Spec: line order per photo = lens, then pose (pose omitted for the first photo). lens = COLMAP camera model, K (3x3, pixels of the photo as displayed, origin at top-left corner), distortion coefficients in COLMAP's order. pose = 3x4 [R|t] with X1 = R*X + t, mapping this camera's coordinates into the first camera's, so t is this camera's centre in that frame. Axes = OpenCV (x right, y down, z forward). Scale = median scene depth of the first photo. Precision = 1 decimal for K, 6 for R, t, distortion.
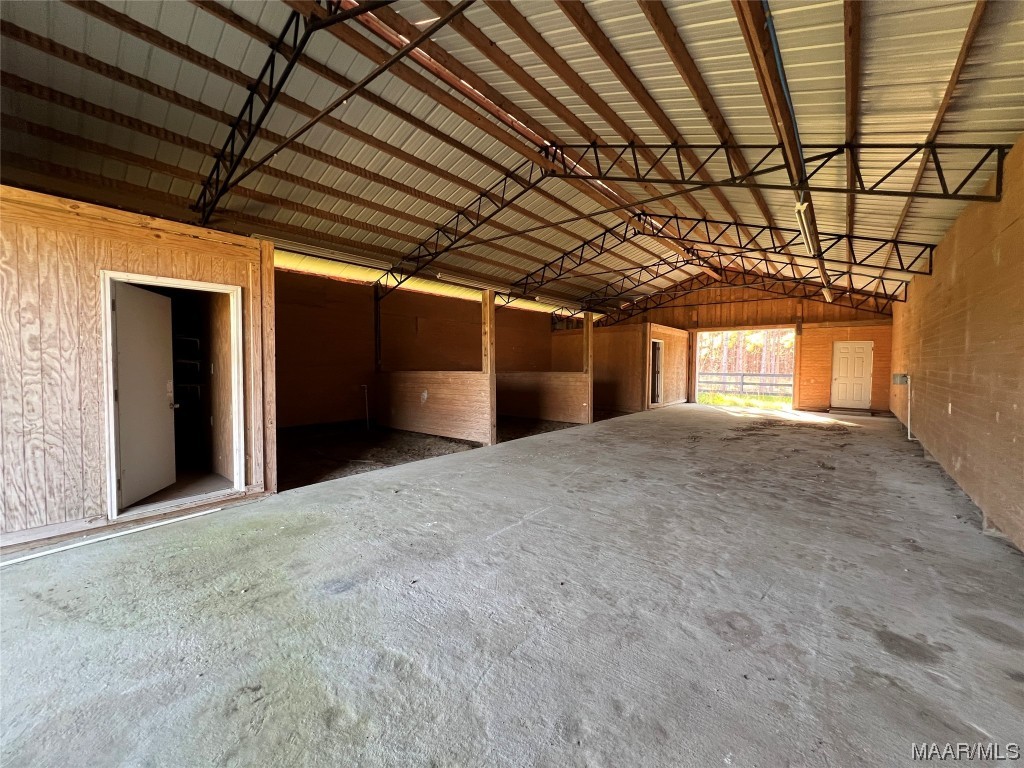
lens RADIAL K [[408.7, 0, 512.7], [0, 408.7, 383.4], [0, 0, 1]] dist [-0.003480, -0.000054]
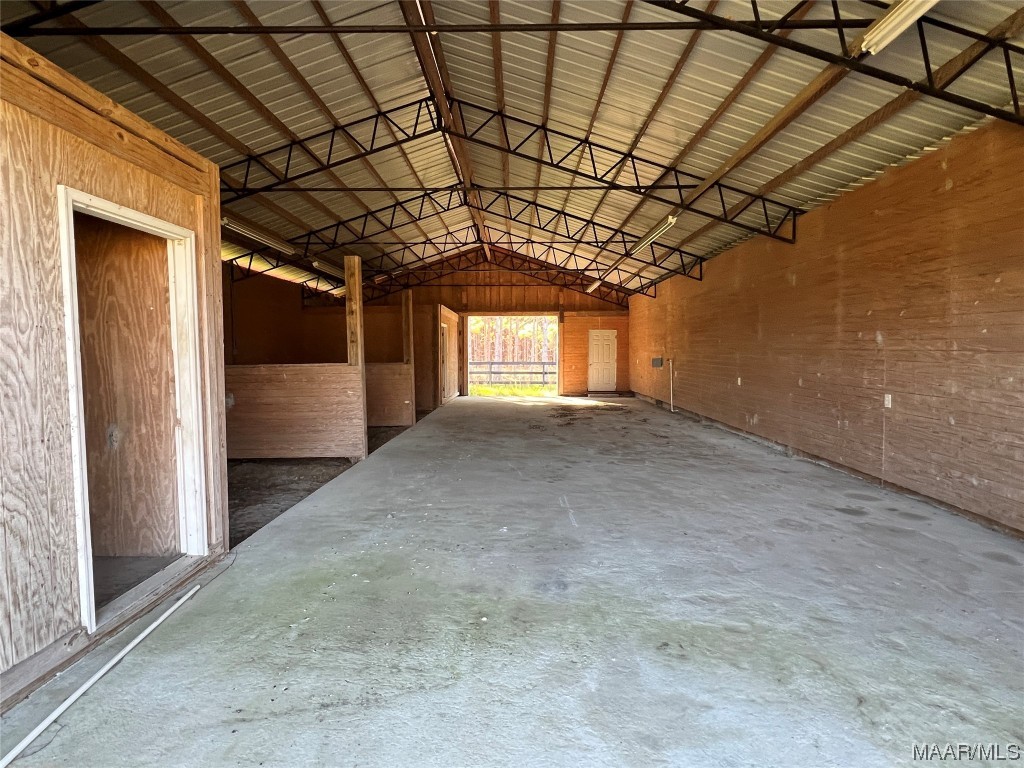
lens RADIAL K [[544.1, 0, 510.9], [0, 544.1, 383.8], [0, 0, 1]] dist [-0.003259, 0.000196]
pose [[0.782613, -0.044307, 0.620930, -0.287961], [0.039042, 0.998994, 0.022076, -0.001081], [-0.621283, 0.006966, 0.783555, 0.015090]]
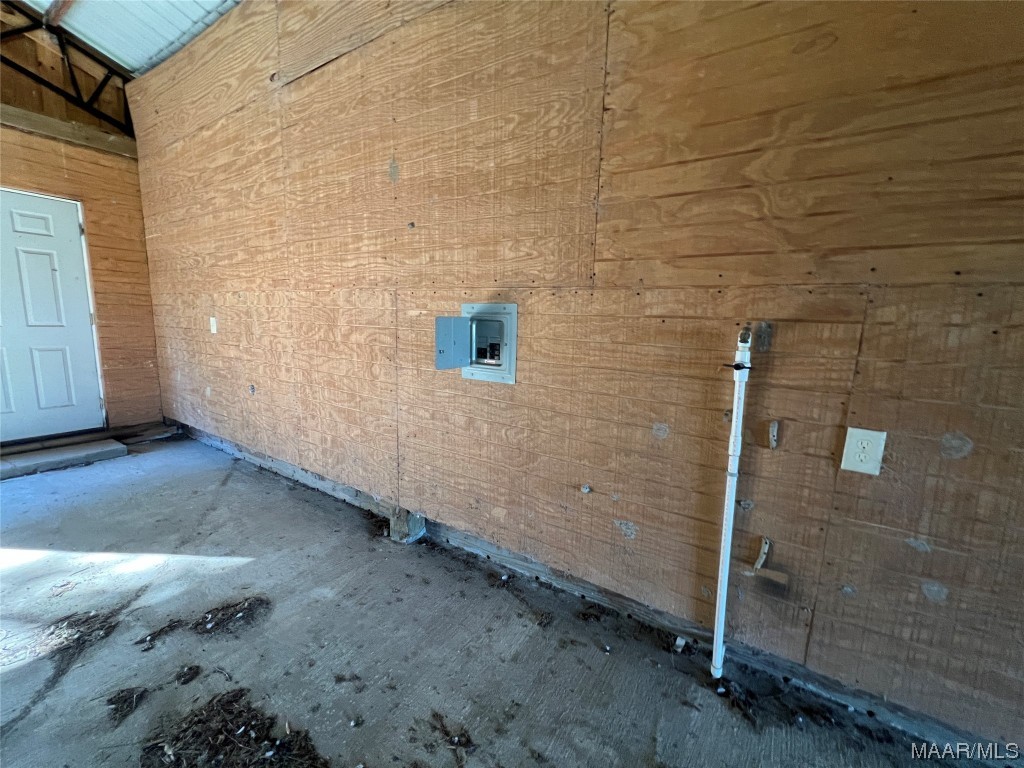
lens RADIAL K [[416.3, 0, 509.4], [0, 416.3, 383.2], [0, 0, 1]] dist [-0.001111, 0.000043]
pose [[-0.096493, -0.158002, 0.982713, 0.571909], [0.016247, 0.986938, 0.160277, -0.018694], [-0.995201, 0.031432, -0.092665, 0.767641]]
